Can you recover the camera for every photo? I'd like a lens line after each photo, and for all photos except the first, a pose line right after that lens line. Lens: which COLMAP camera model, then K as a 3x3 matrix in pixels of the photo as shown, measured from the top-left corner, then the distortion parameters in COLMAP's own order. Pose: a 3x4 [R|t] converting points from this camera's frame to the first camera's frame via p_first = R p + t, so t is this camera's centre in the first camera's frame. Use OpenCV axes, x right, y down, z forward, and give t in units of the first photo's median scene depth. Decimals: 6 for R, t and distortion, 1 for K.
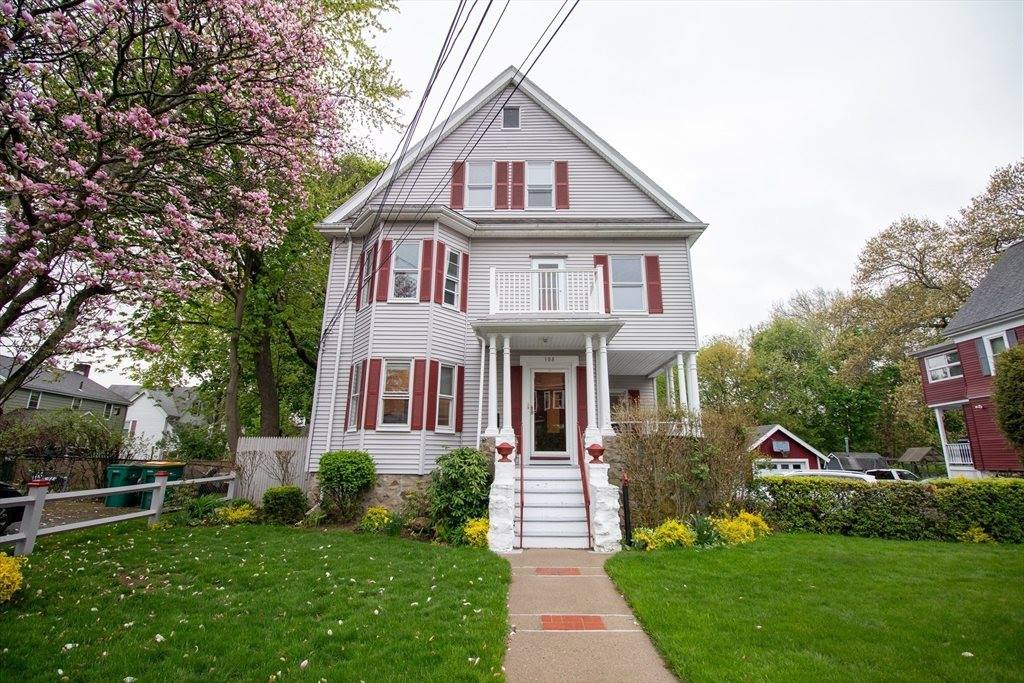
lens RADIAL K [[474.3, 0, 514.3], [0, 474.3, 339.3], [0, 0, 1]] dist [-0.012866, -0.000846]
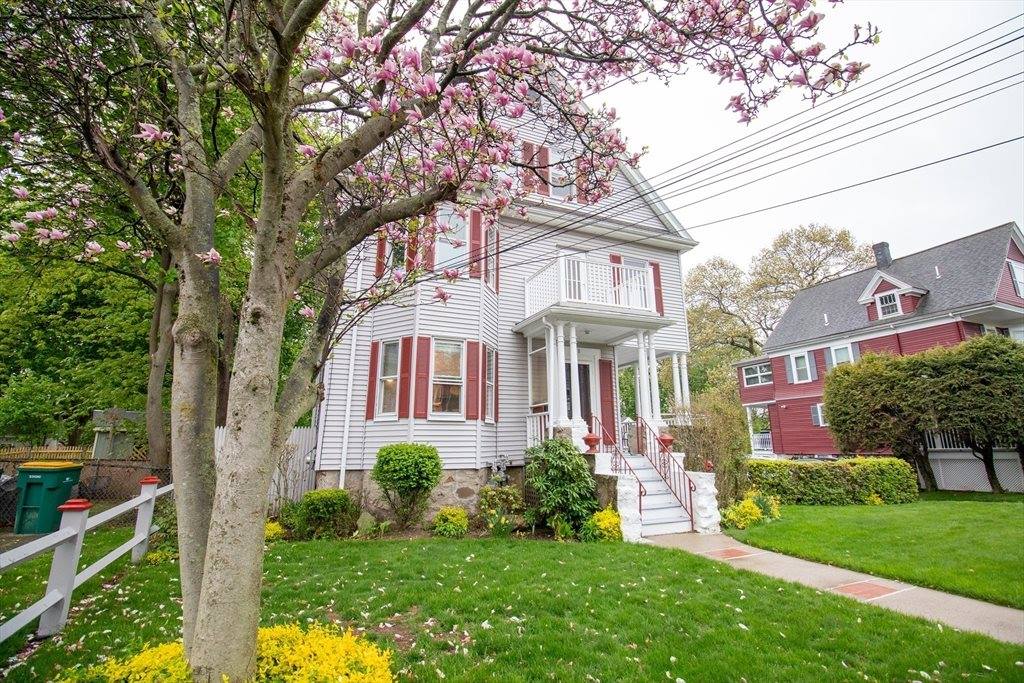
lens RADIAL K [[474.3, 0, 513.8], [0, 474.3, 338.5], [0, 0, 1]] dist [-0.012866, -0.000846]
pose [[0.910460, 0.079160, 0.405952, -0.505661], [-0.086870, 0.996220, 0.000569, 0.030218], [-0.404372, -0.035783, 0.913894, 0.148218]]
